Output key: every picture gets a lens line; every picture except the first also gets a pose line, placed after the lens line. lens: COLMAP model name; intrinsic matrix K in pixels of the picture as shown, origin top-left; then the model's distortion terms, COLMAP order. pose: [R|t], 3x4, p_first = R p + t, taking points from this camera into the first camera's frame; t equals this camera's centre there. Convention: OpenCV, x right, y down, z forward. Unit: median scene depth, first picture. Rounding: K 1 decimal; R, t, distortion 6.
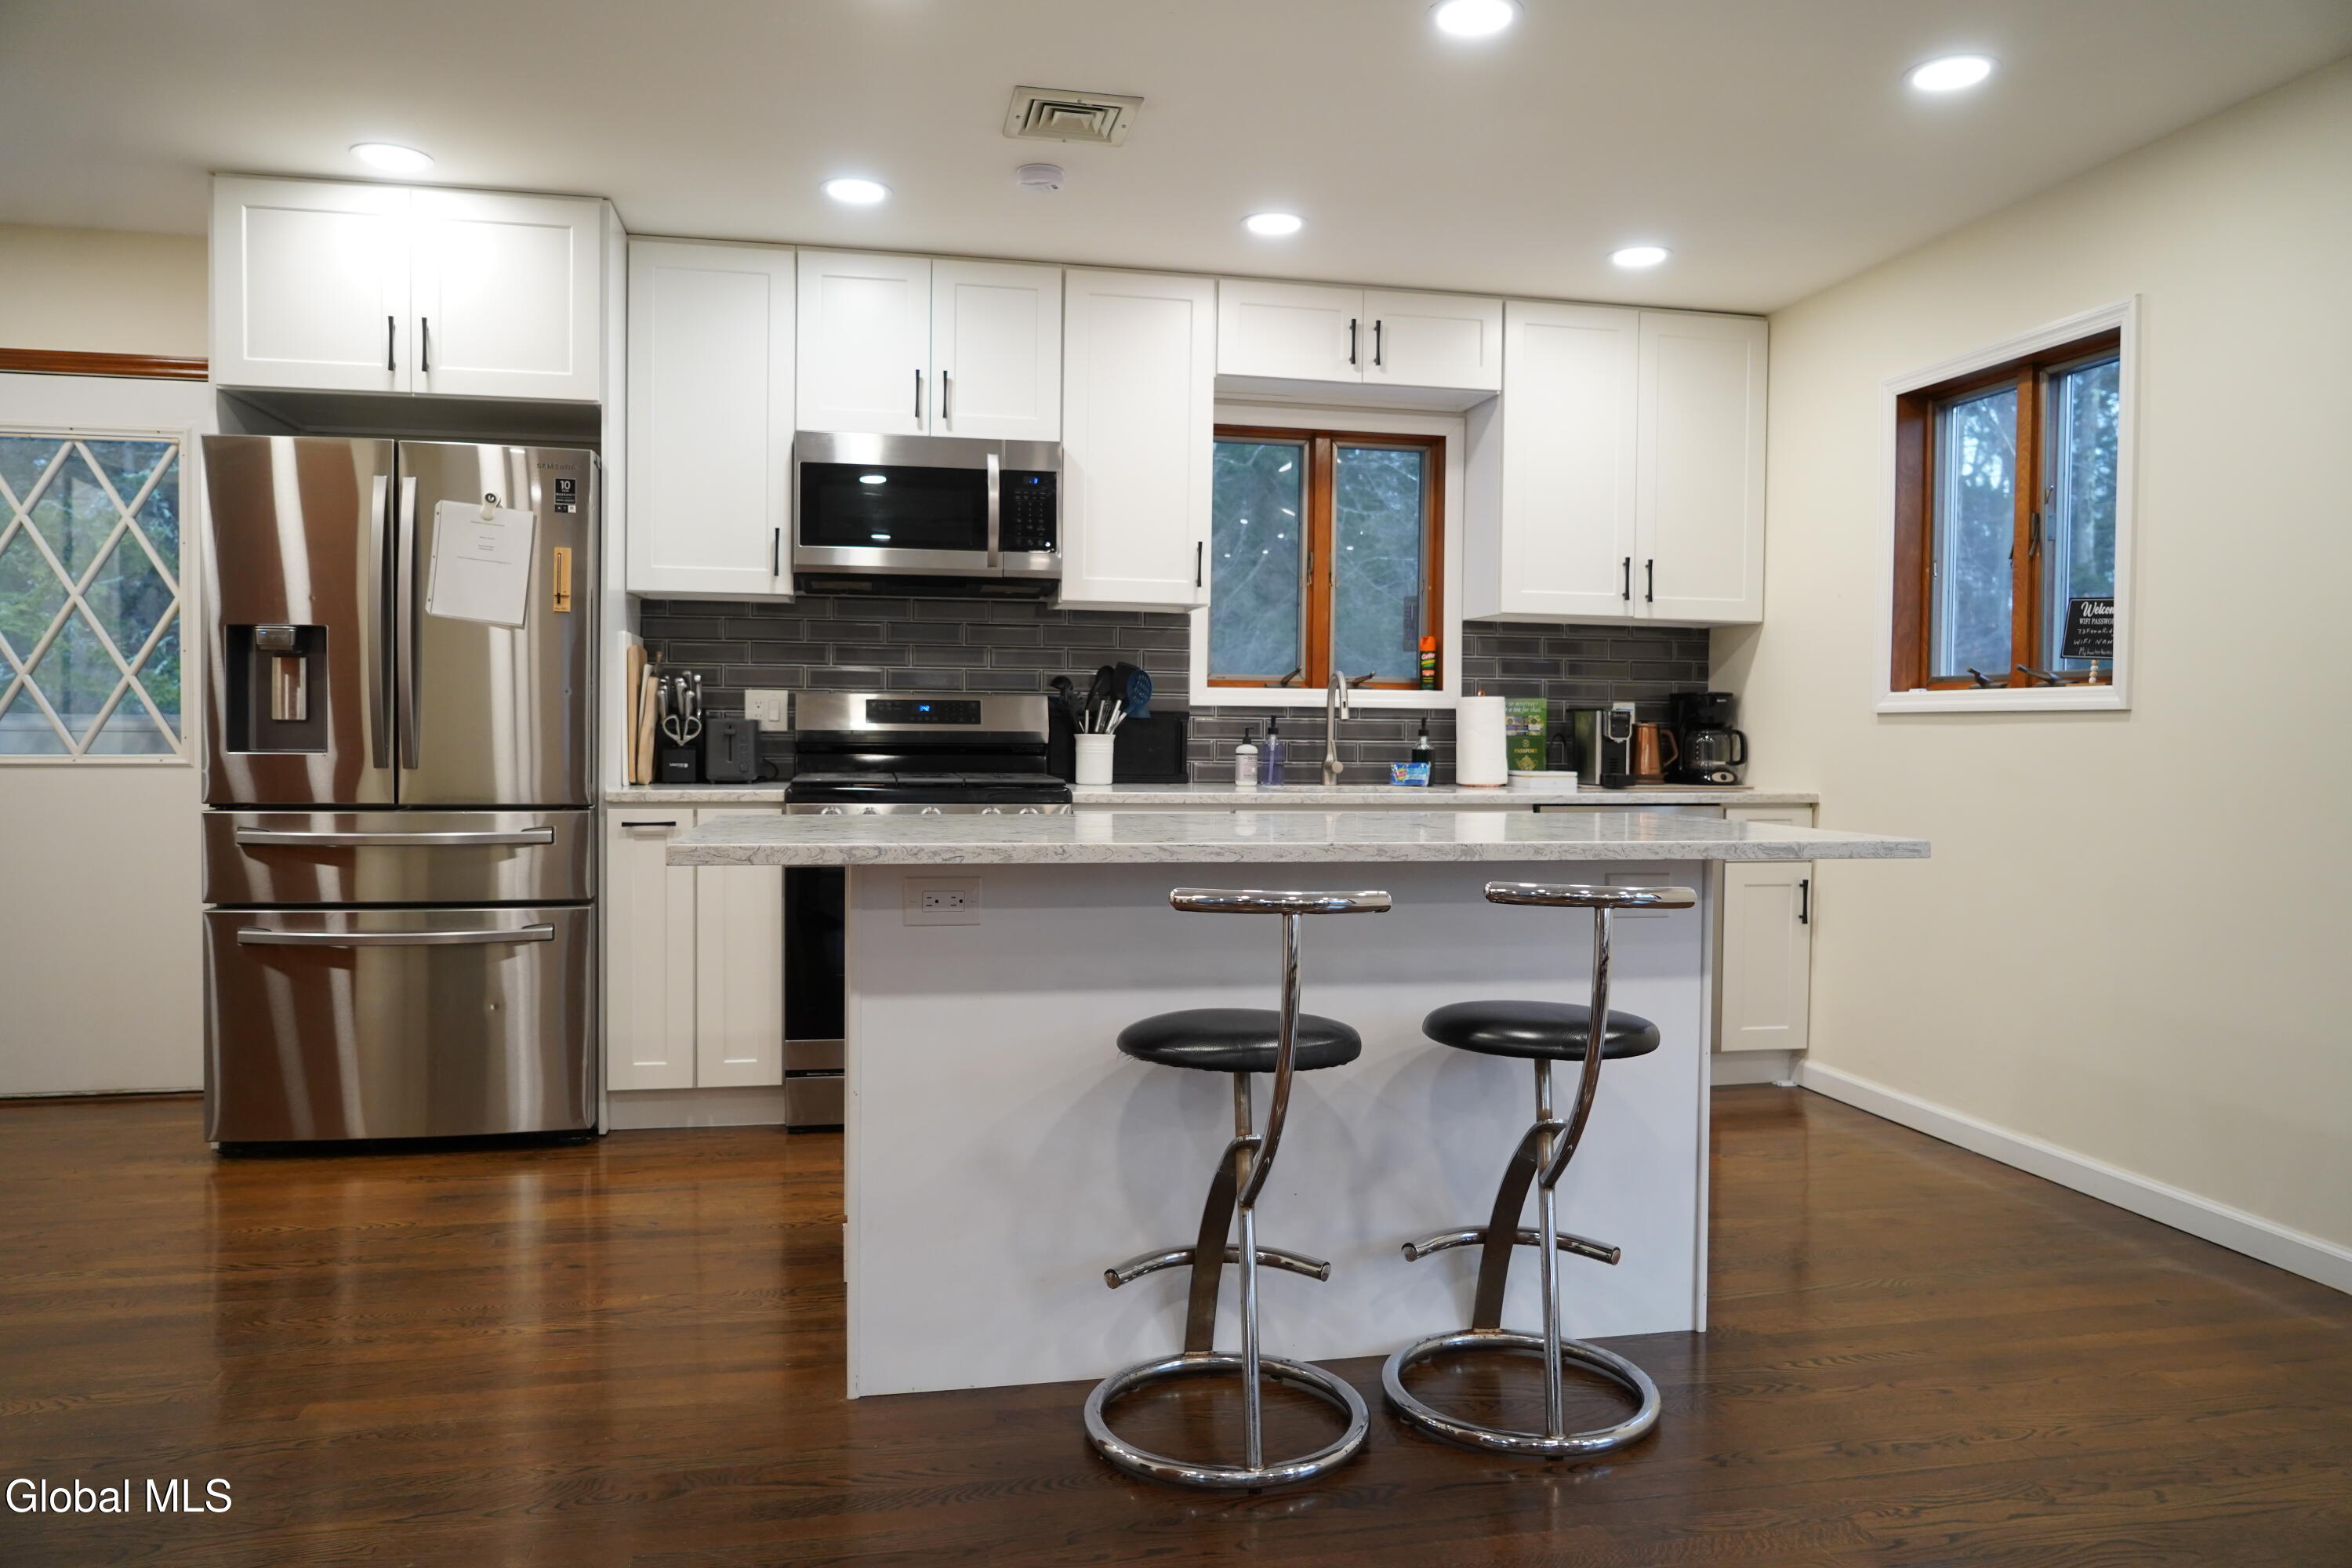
lens RADIAL K [[1597.3, 0, 1123.2], [0, 1597.3, 776.8], [0, 0, 1]] dist [-0.031501, 0.029337]
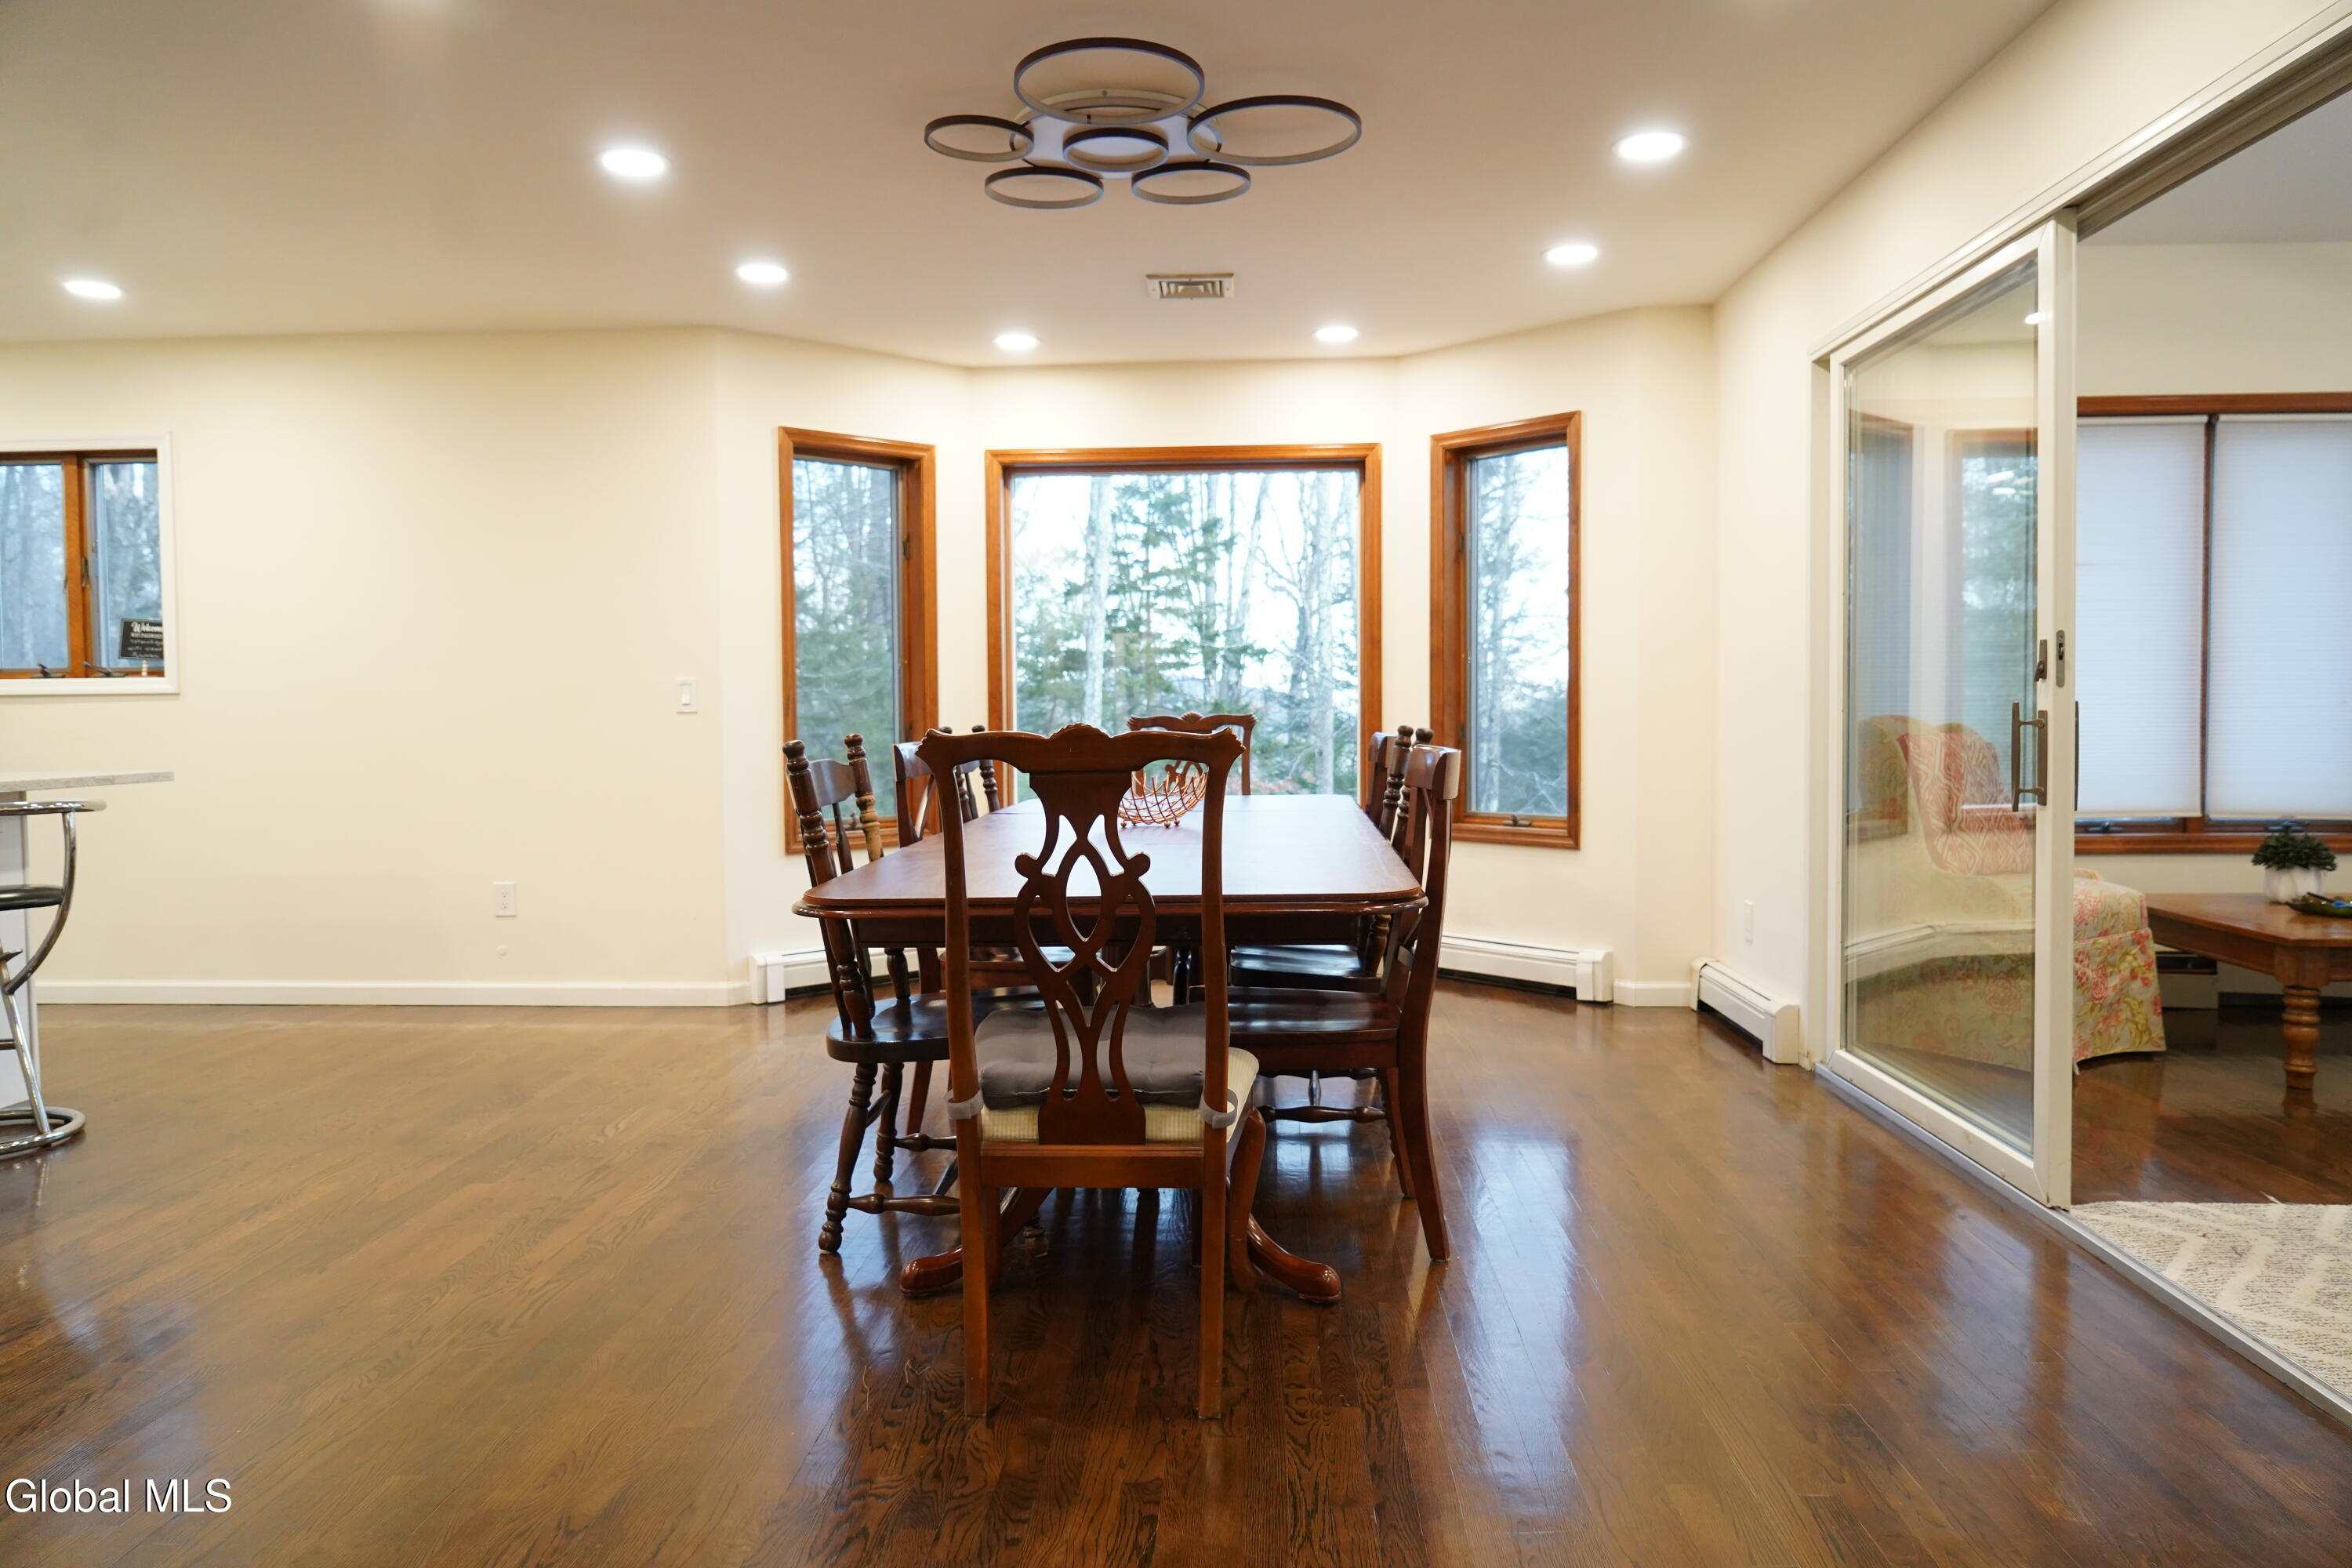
lens RADIAL K [[1597.3, 0, 1166.9], [0, 1597.3, 772.5], [0, 0, 1]] dist [-0.031501, 0.029337]
pose [[0.251119, -0.048205, 0.966755, -0.509266], [0.038089, 0.998478, 0.039893, 0.008657], [-0.967207, 0.026804, 0.252573, -0.275767]]
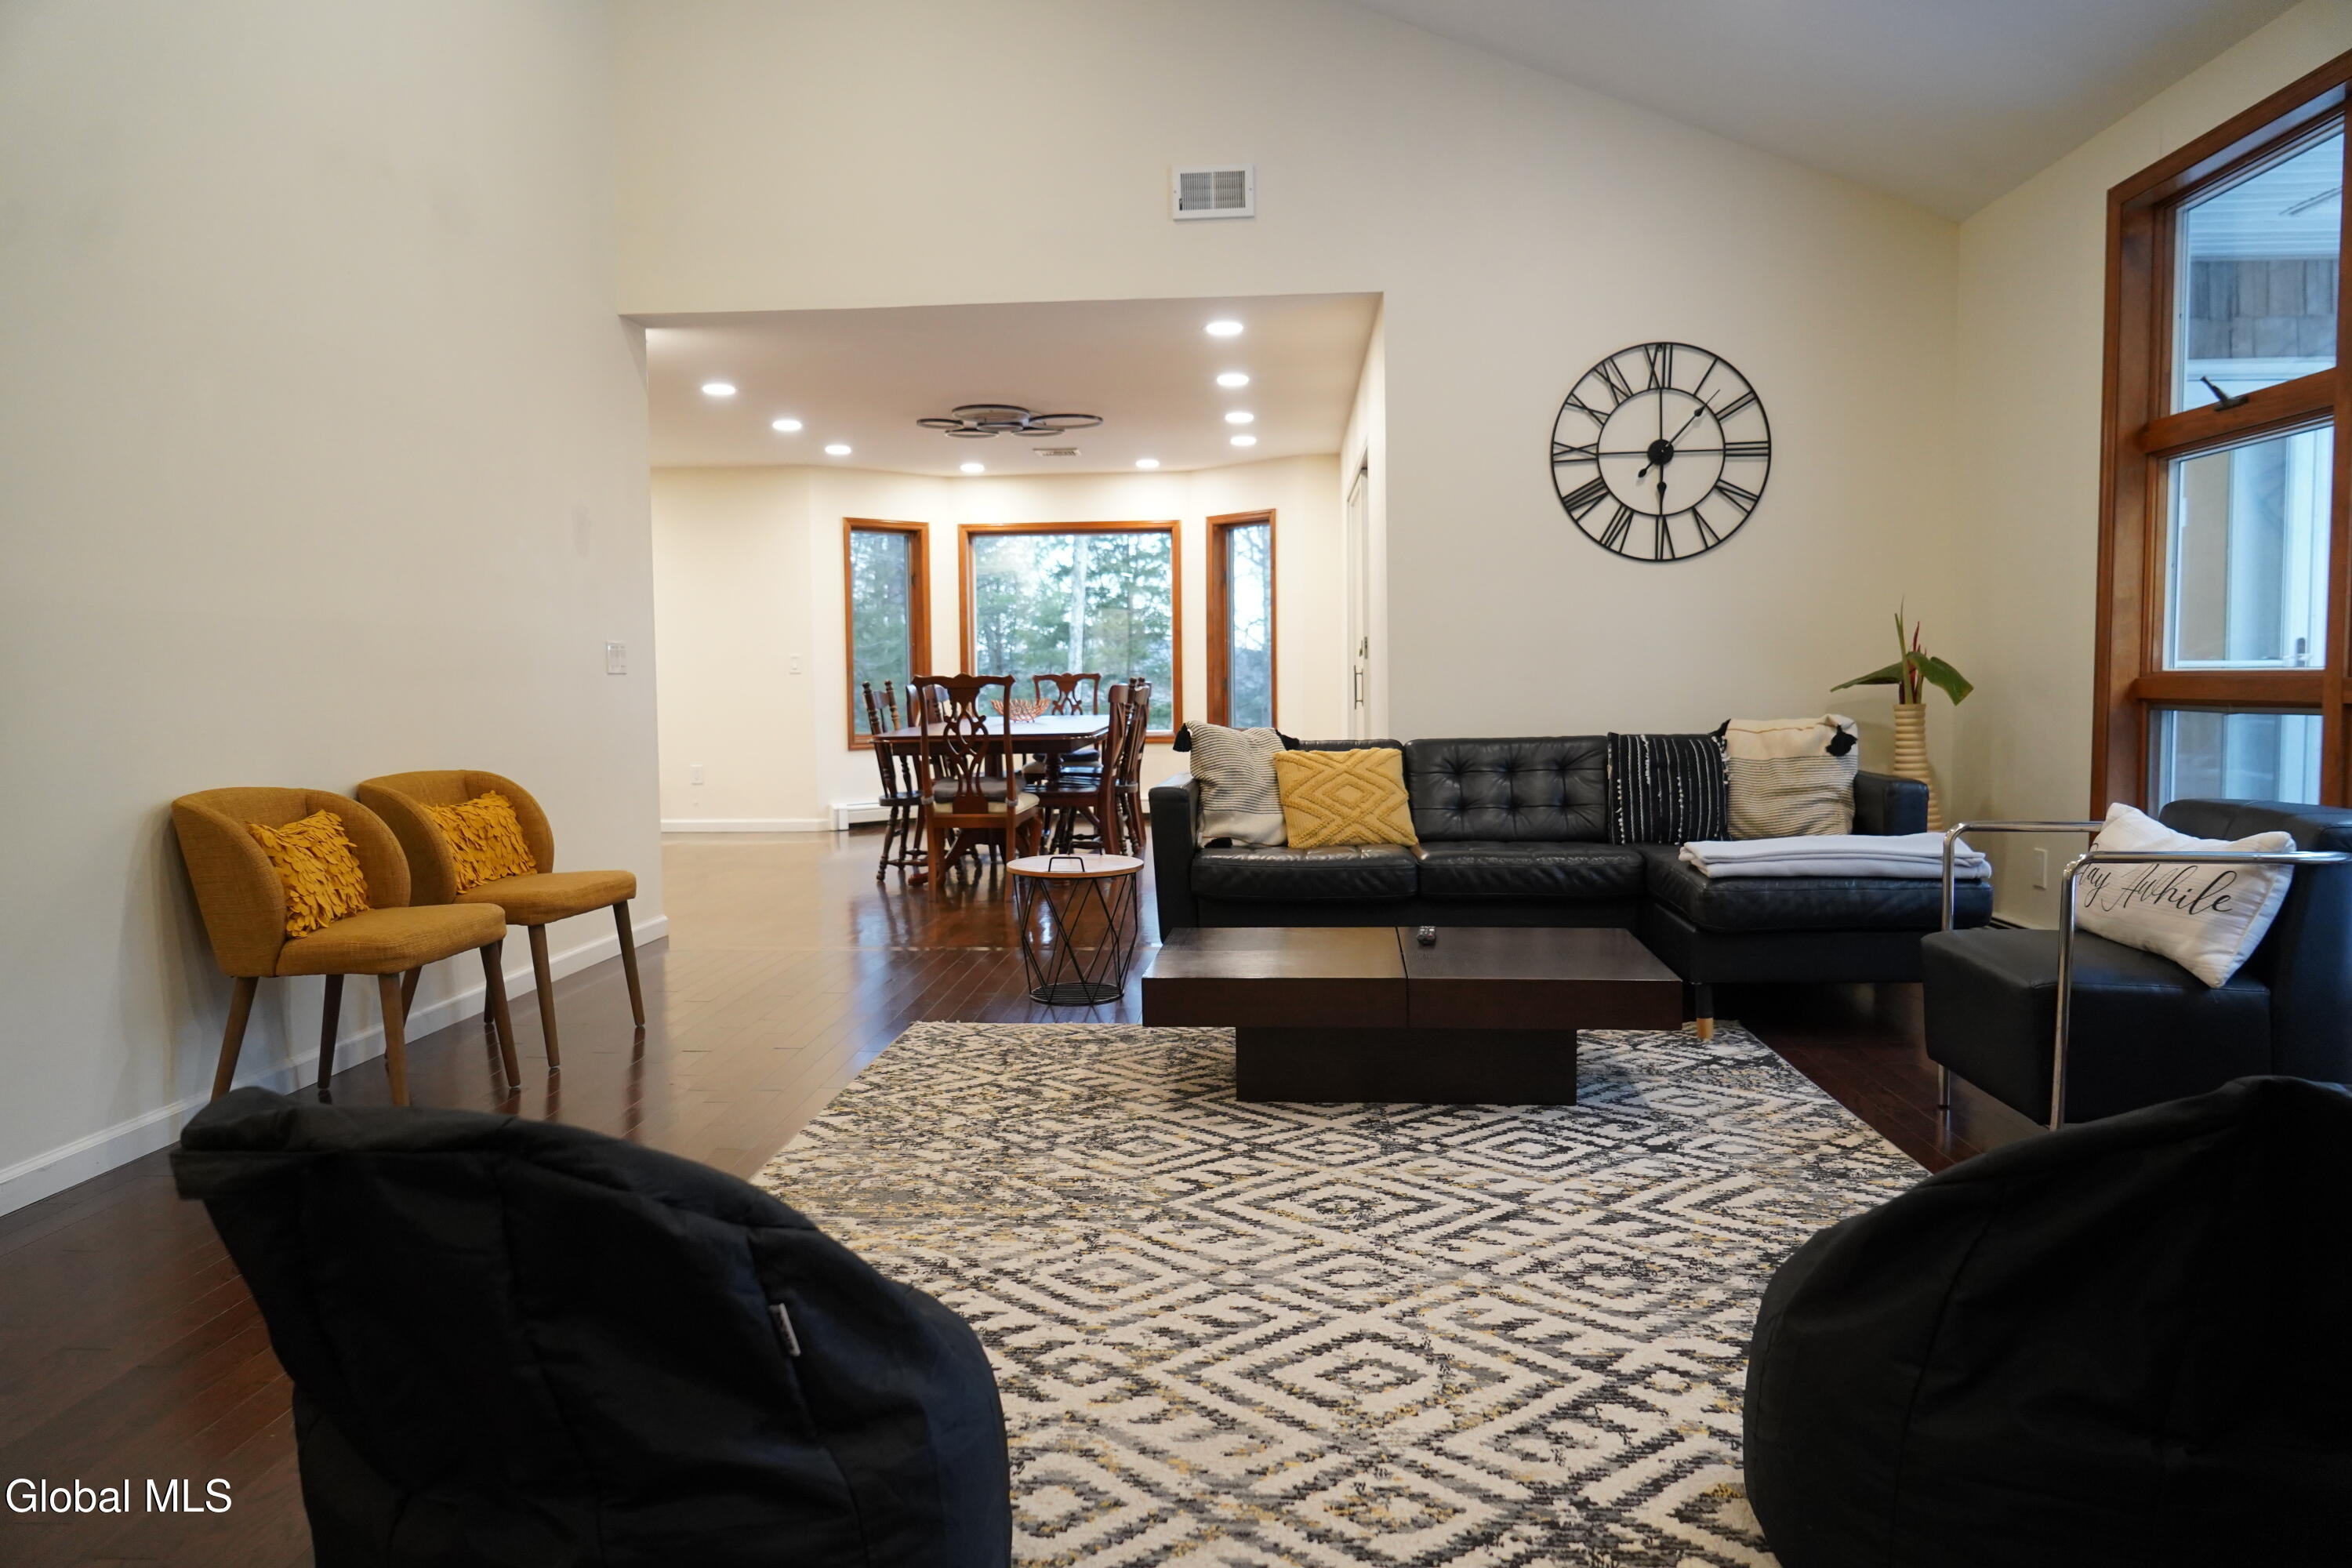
lens RADIAL K [[1597.3, 0, 1161.7], [0, 1597.3, 768.7], [0, 0, 1]] dist [-0.031501, 0.029337]
pose [[0.265000, -0.066974, 0.961920, -1.463496], [0.041550, 0.997452, 0.058001, 0.022626], [-0.963353, 0.024597, 0.267108, -0.714112]]
